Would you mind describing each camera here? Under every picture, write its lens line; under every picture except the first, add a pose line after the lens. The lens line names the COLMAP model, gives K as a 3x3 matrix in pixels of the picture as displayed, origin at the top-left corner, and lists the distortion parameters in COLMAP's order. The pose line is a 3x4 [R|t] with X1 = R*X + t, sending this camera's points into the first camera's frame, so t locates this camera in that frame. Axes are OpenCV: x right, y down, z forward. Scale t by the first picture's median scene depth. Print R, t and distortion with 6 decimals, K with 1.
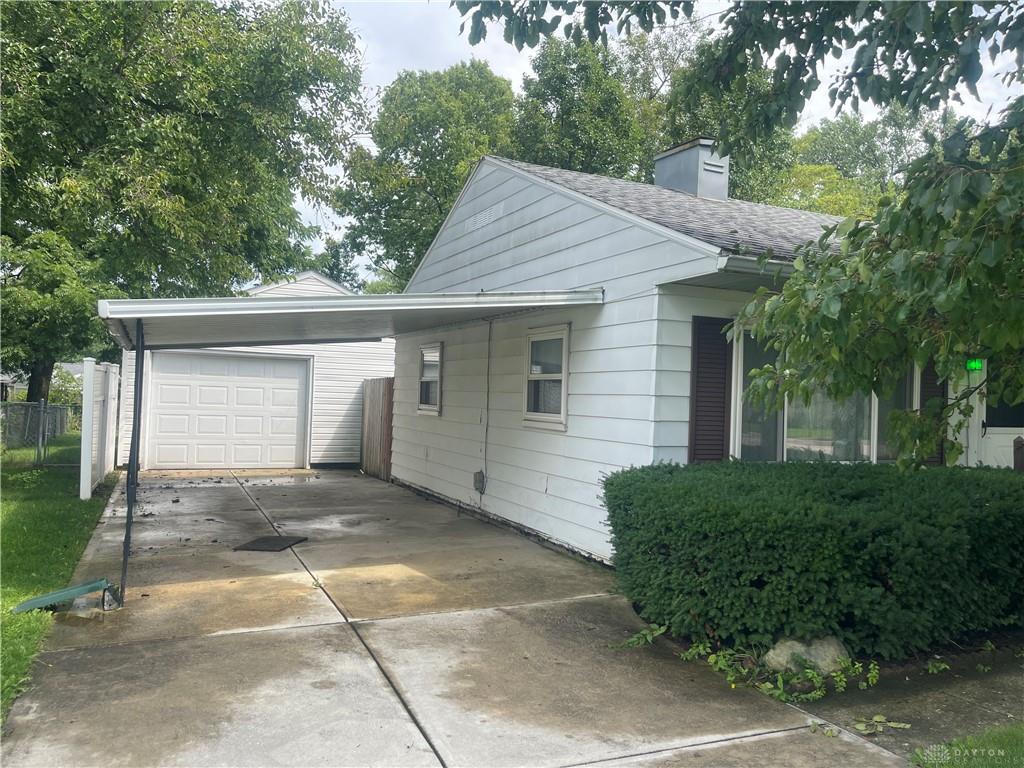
lens RADIAL K [[775.8, 0, 525.0], [0, 775.8, 384.3], [0, 0, 1]] dist [0.030457, -0.009421]
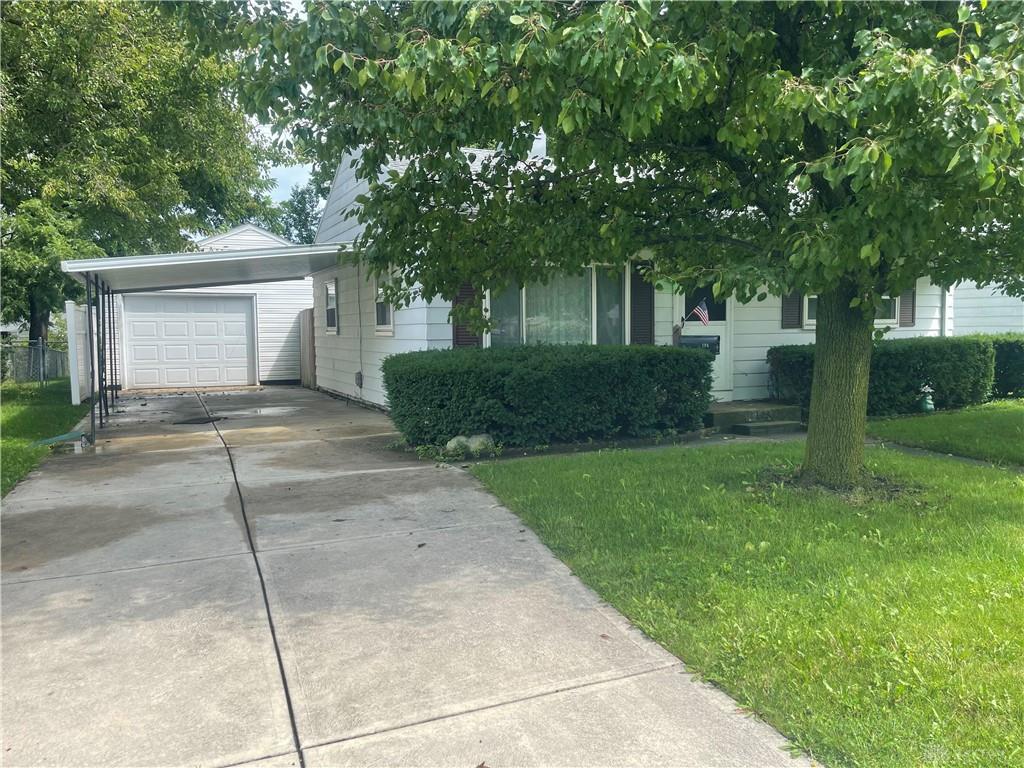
lens RADIAL K [[777.1, 0, 541.6], [0, 777.1, 378.3], [0, 0, 1]] dist [-0.008112, -0.004591]
pose [[0.999033, -0.040752, 0.016501, 0.248100], [0.039348, 0.996178, 0.077982, 0.030052], [-0.019616, -0.077258, 0.996818, -0.390102]]
